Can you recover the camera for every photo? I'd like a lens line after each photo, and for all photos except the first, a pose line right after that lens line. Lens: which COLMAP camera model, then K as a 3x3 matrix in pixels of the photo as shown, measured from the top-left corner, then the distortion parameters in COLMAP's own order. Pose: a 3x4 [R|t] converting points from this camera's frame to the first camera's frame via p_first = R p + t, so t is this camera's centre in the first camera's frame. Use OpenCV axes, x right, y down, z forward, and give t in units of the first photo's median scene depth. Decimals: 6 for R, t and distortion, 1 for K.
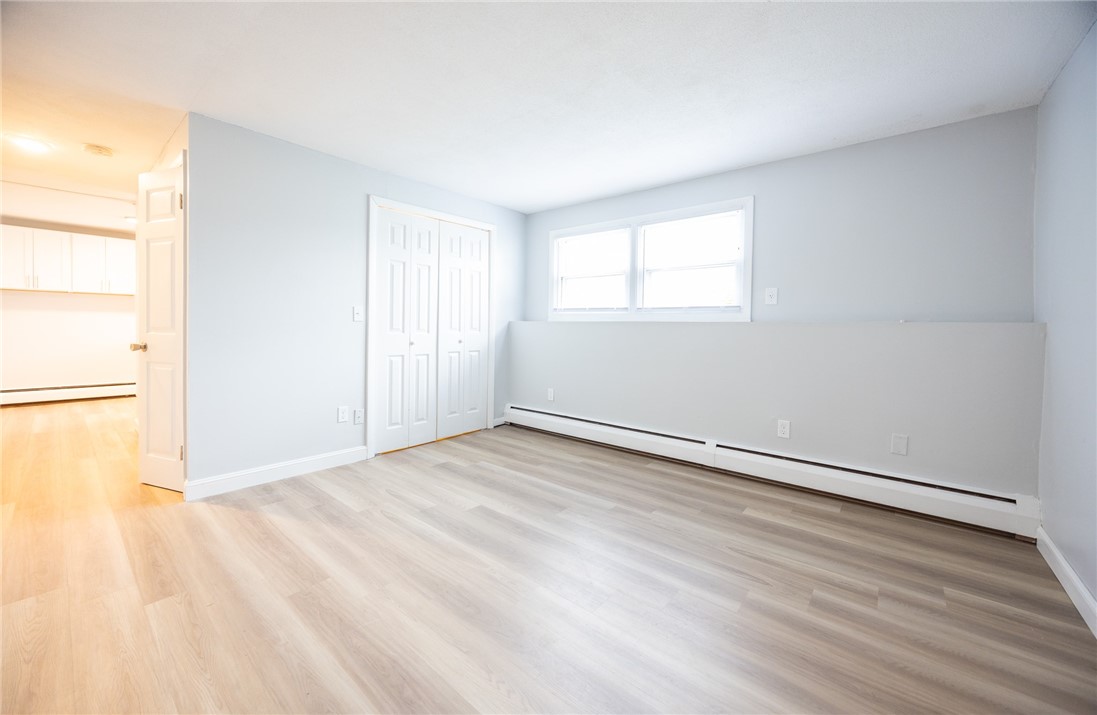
lens RADIAL K [[416.0, 0, 549.6], [0, 416.0, 334.4], [0, 0, 1]] dist [-0.007926, -0.000113]
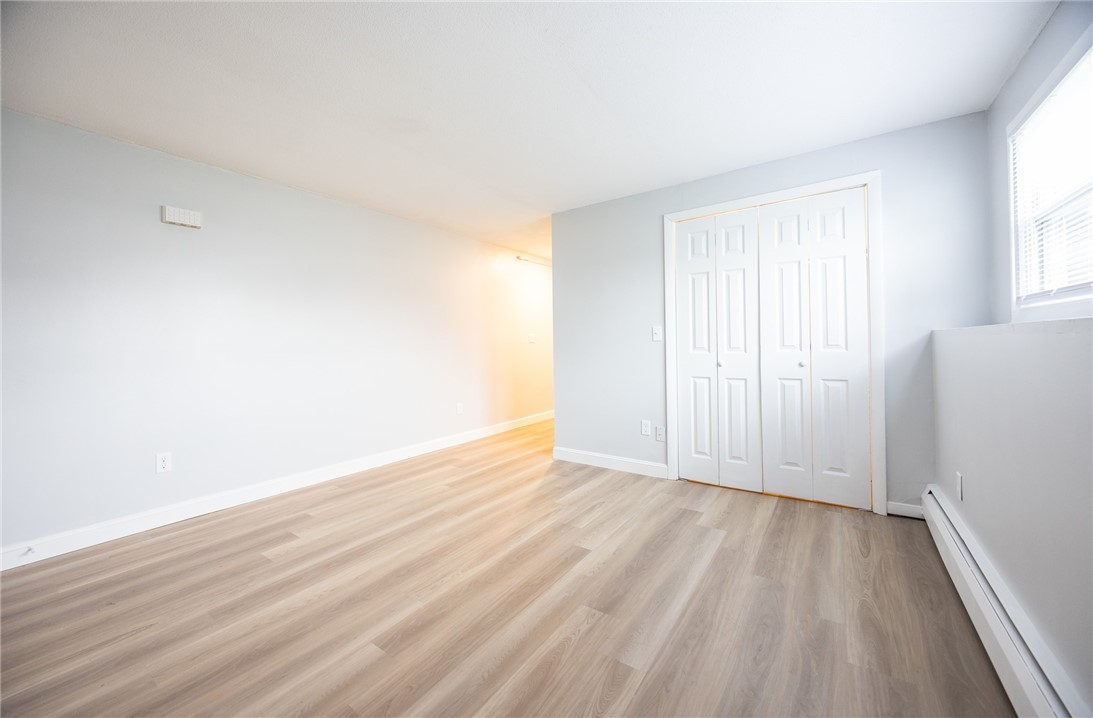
lens RADIAL K [[412.4, 0, 545.2], [0, 412.4, 342.8], [0, 0, 1]] dist [-0.001826, -0.000135]
pose [[0.081275, -0.016544, -0.996554, 0.559312], [0.003529, 0.999861, -0.016312, -0.012010], [0.996685, -0.002191, 0.081322, 0.662130]]
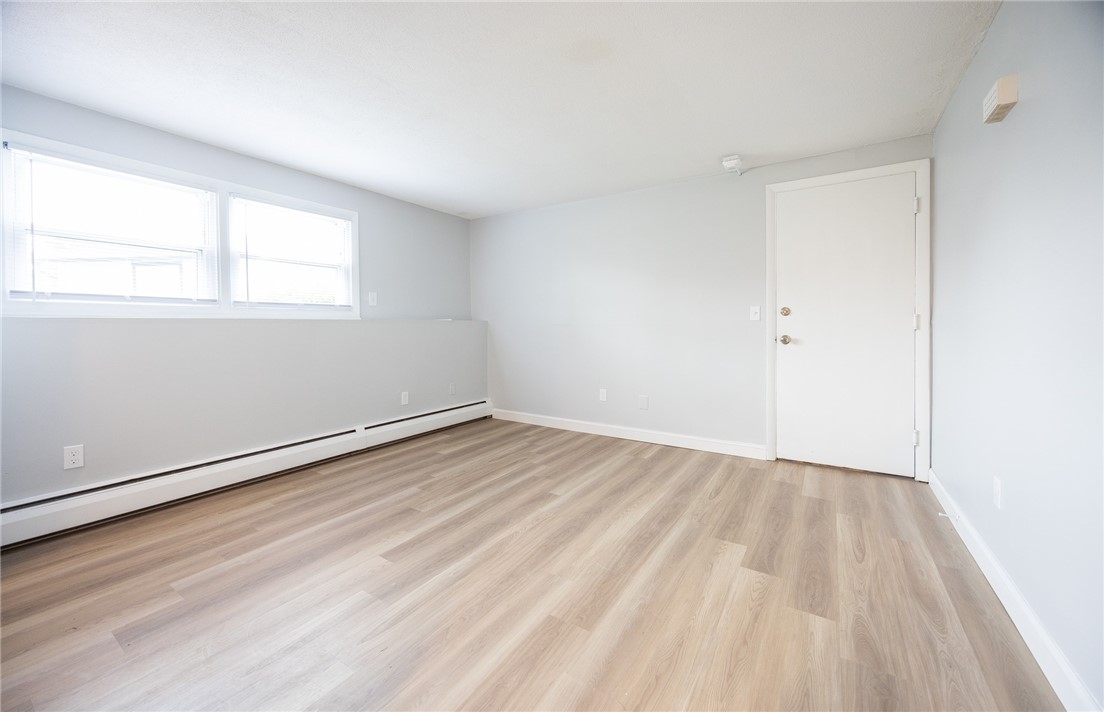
lens RADIAL K [[422.5, 0, 554.2], [0, 422.5, 330.5], [0, 0, 1]] dist [0.000806, 0.000019]
pose [[-0.117637, -0.027533, 0.992675, -0.782438], [0.019160, 0.999367, 0.029989, -0.025381], [-0.992872, 0.022547, -0.117035, 0.600707]]
